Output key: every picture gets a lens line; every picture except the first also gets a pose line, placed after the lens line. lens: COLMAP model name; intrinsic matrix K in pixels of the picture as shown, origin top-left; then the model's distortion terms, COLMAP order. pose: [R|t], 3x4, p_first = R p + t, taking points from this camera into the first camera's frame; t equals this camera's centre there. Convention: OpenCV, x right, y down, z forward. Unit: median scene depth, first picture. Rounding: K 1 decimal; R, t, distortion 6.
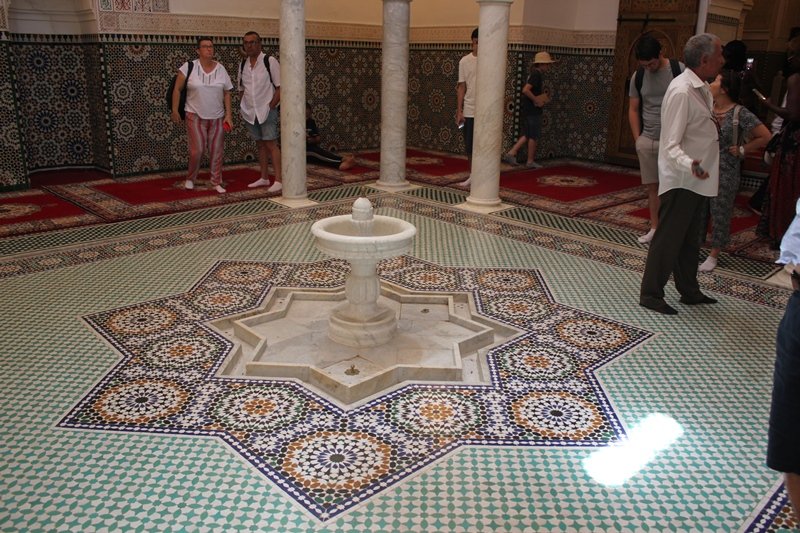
lens RADIAL K [[628.4, 0, 400.0], [0, 628.4, 266.5], [0, 0, 1]] dist [0.003226, 0.003218]
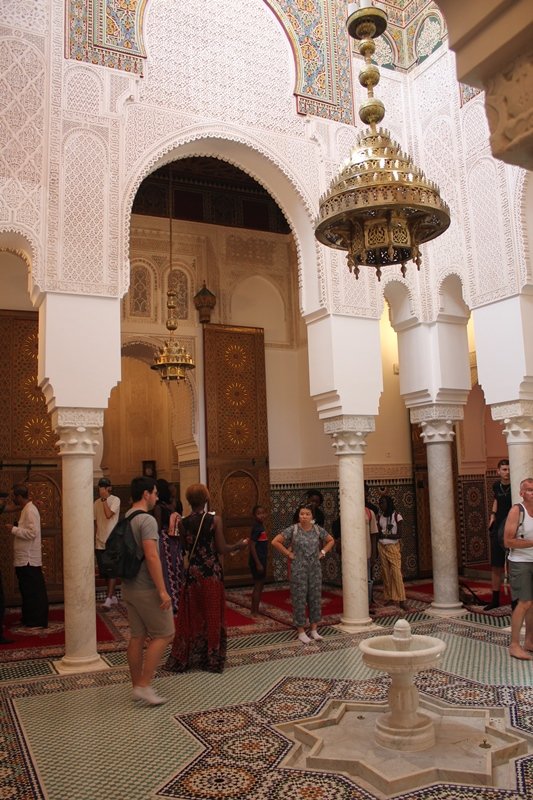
lens RADIAL K [[660.7, 0, 266.5], [0, 660.7, 400.0], [0, 0, 1]] dist [-0.314297, 0.282405]
pose [[0.951573, -0.079528, -0.296959, 0.079945], [-0.059501, 0.900050, -0.431705, 0.045851], [0.301611, 0.428468, 0.851731, -0.273278]]
